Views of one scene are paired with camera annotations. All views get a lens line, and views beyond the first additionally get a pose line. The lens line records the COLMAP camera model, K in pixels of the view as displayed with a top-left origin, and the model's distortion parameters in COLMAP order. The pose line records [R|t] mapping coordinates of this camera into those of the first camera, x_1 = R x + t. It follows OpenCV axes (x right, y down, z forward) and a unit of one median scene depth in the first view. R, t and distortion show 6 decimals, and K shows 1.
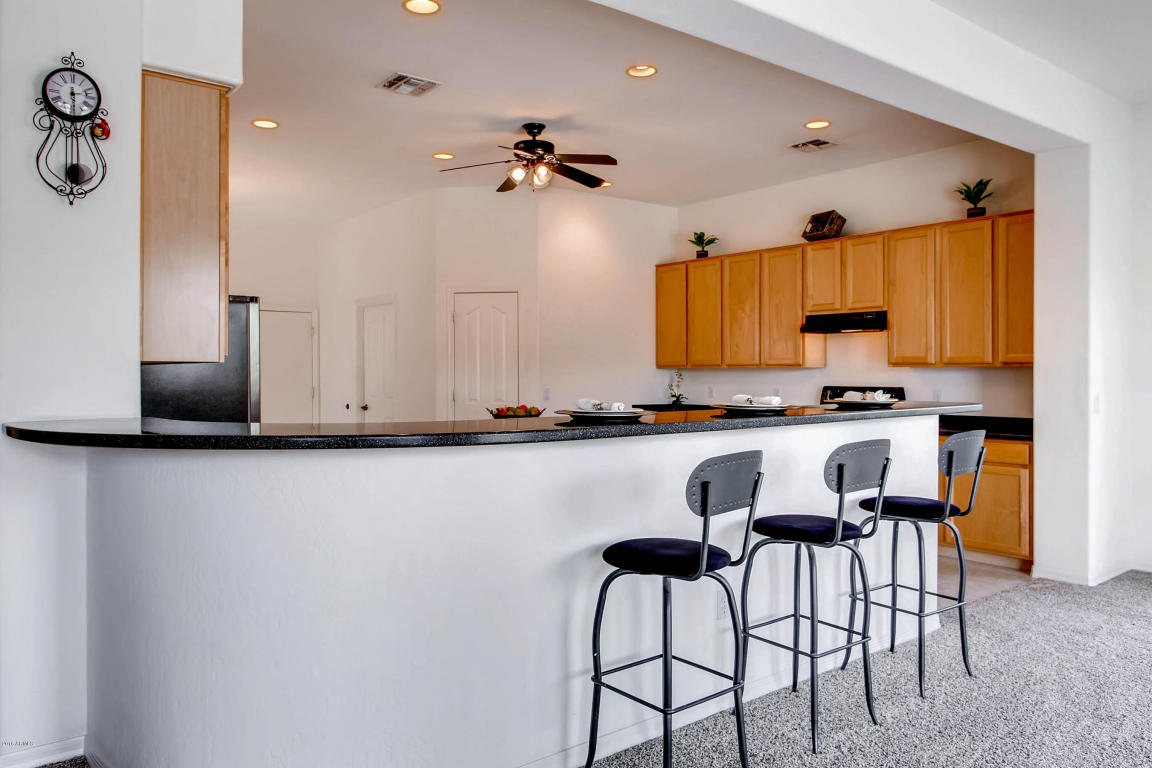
lens RADIAL K [[819.6, 0, 589.7], [0, 819.6, 378.2], [0, 0, 1]] dist [0.007502, 0.001981]
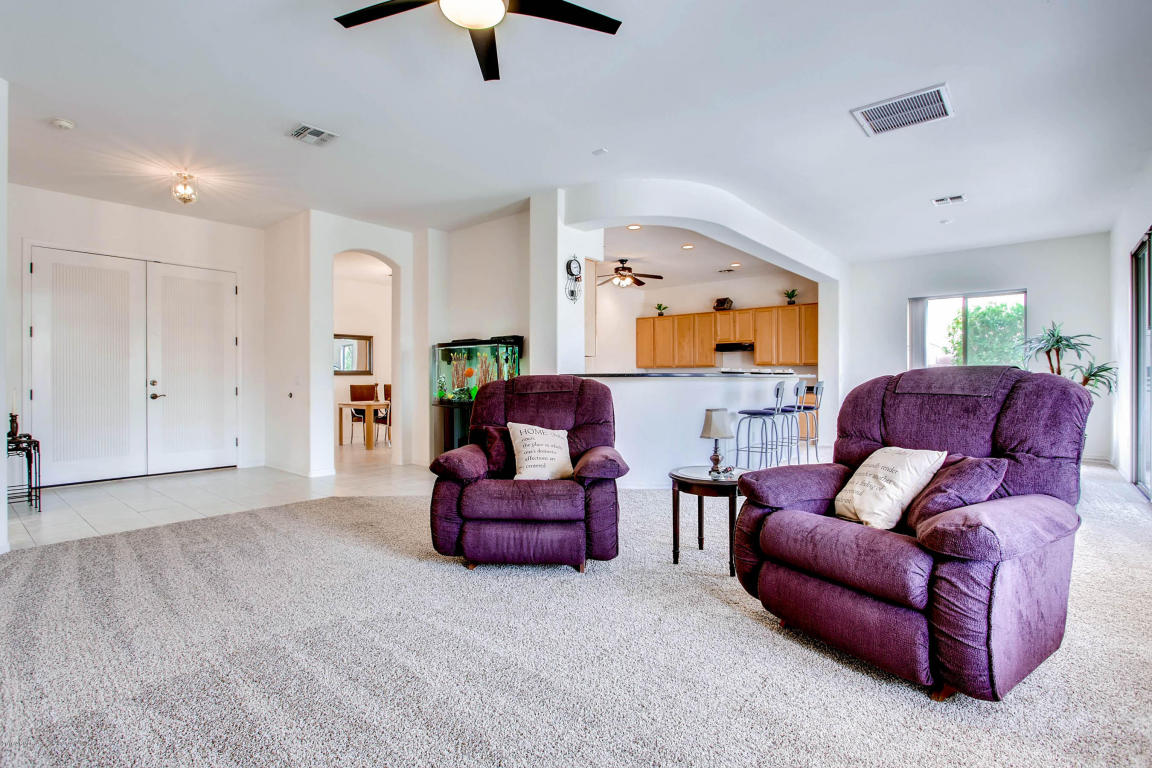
lens RADIAL K [[556.3, 0, 576.0], [0, 556.3, 384.0], [0, 0, 1]] dist [-0.000177, -0.000137]
pose [[0.979707, 0.002221, 0.200422, -0.421923], [-0.001641, 0.999994, -0.003059, 0.040187], [-0.200427, 0.002668, 0.979705, -0.426280]]
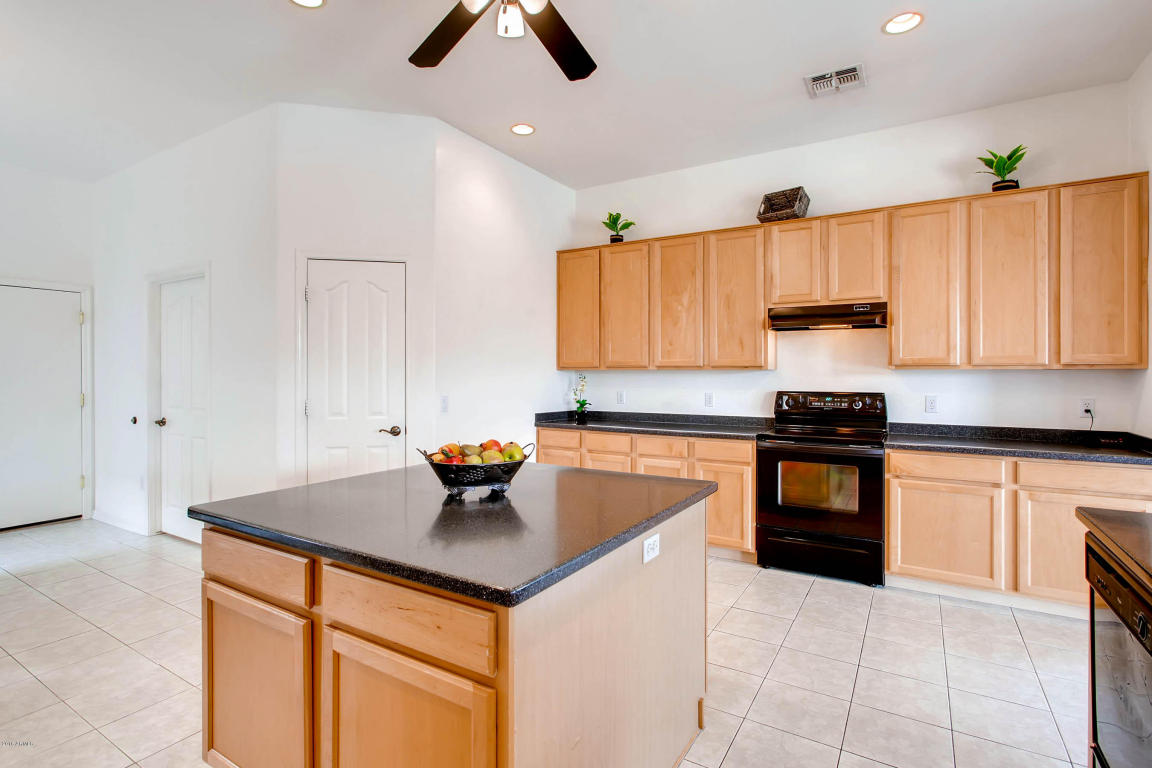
lens RADIAL K [[559.7, 0, 572.7], [0, 559.7, 374.0], [0, 0, 1]] dist [0.000049, 0.000184]
pose [[0.944447, 0.002386, 0.328655, -0.117249], [-0.000193, 0.999978, -0.006704, -0.004581], [-0.328663, 0.006268, 0.944426, 0.520535]]
